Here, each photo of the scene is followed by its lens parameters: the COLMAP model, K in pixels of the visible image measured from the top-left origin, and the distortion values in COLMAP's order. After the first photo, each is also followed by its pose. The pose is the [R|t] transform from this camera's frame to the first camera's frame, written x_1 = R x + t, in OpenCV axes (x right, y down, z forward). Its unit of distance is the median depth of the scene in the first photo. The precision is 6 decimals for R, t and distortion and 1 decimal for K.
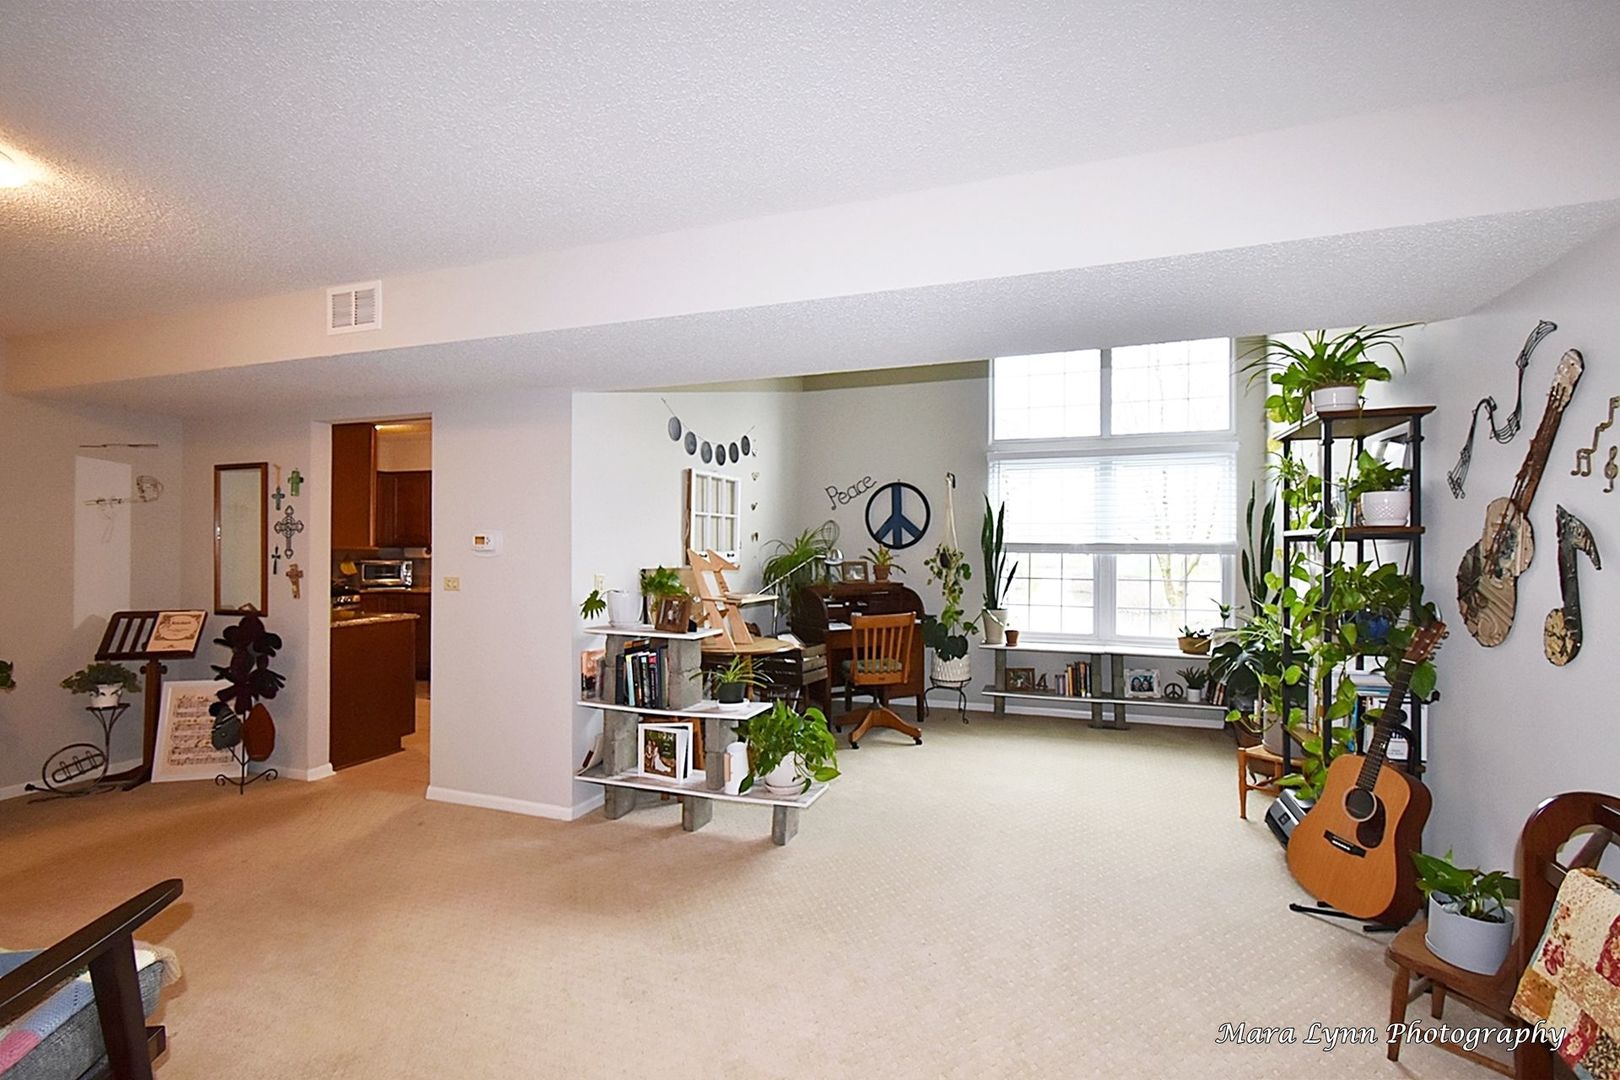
lens RADIAL K [[733.1, 0, 827.0], [0, 733.1, 542.7], [0, 0, 1]] dist [0.004247, 0.000462]
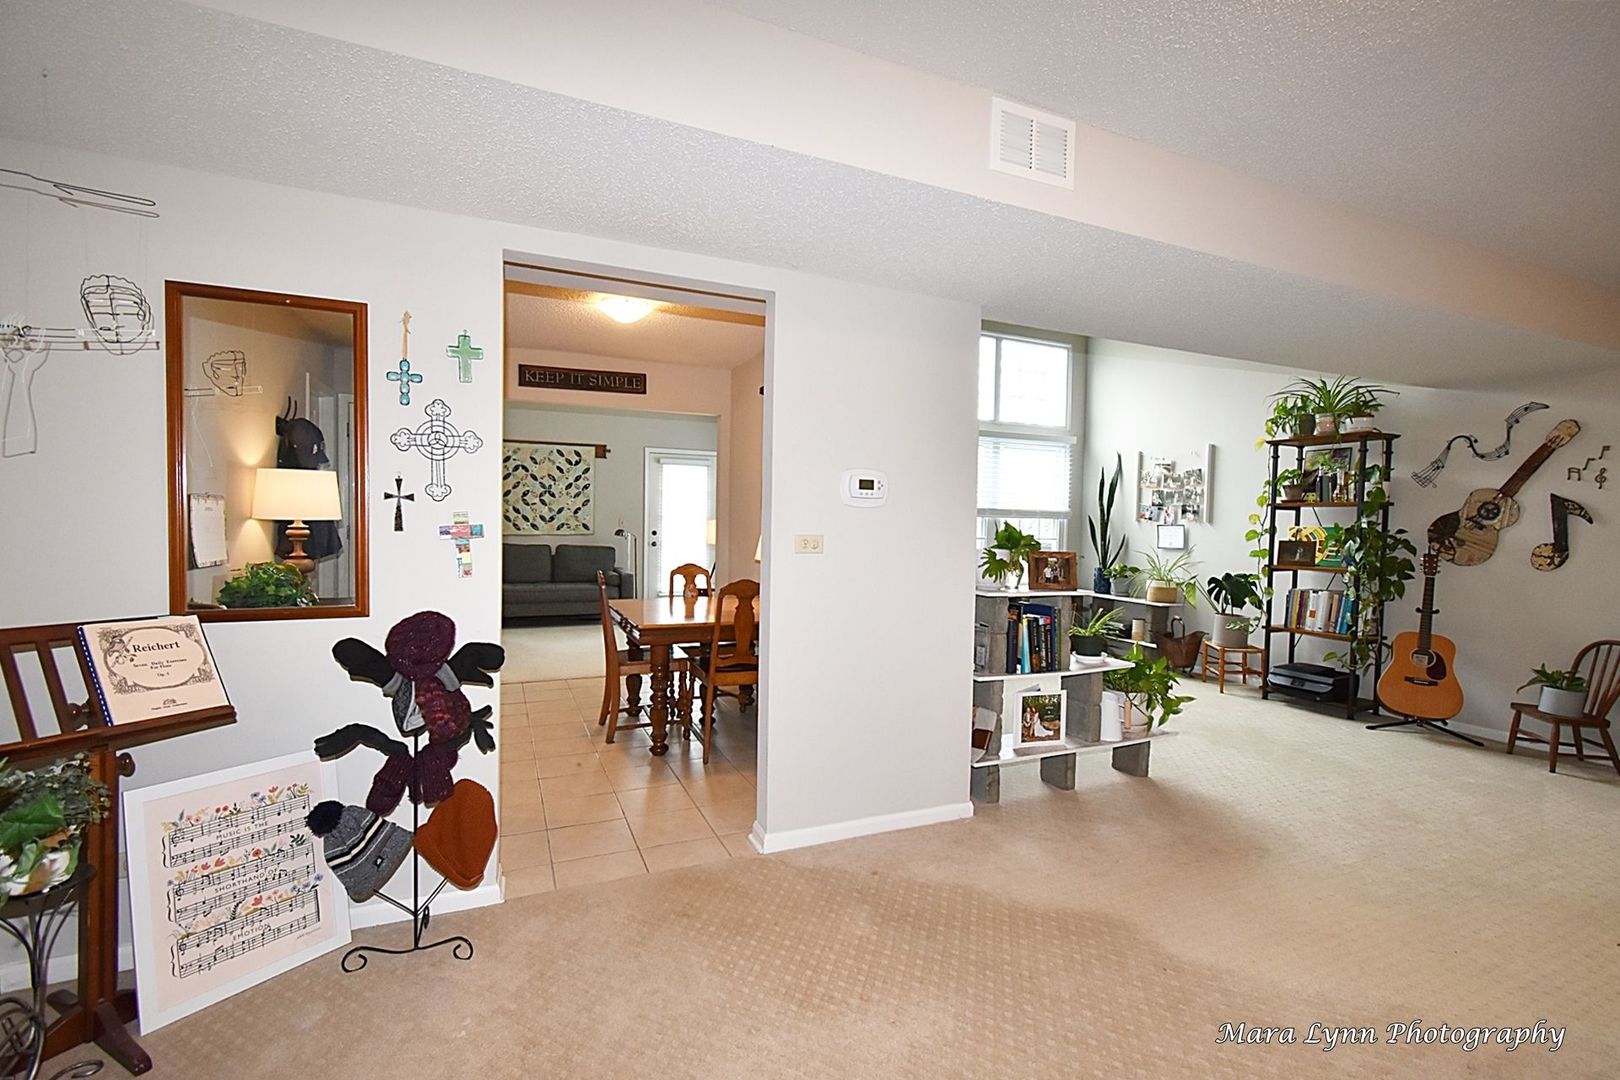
lens RADIAL K [[719.3, 0, 820.8], [0, 719.3, 542.7], [0, 0, 1]] dist [0.005472, 0.000137]
pose [[0.722279, -0.009333, 0.691539, -1.082454], [-0.020963, 0.999154, 0.035380, 0.032771], [-0.691284, -0.040051, 0.721472, 0.536810]]
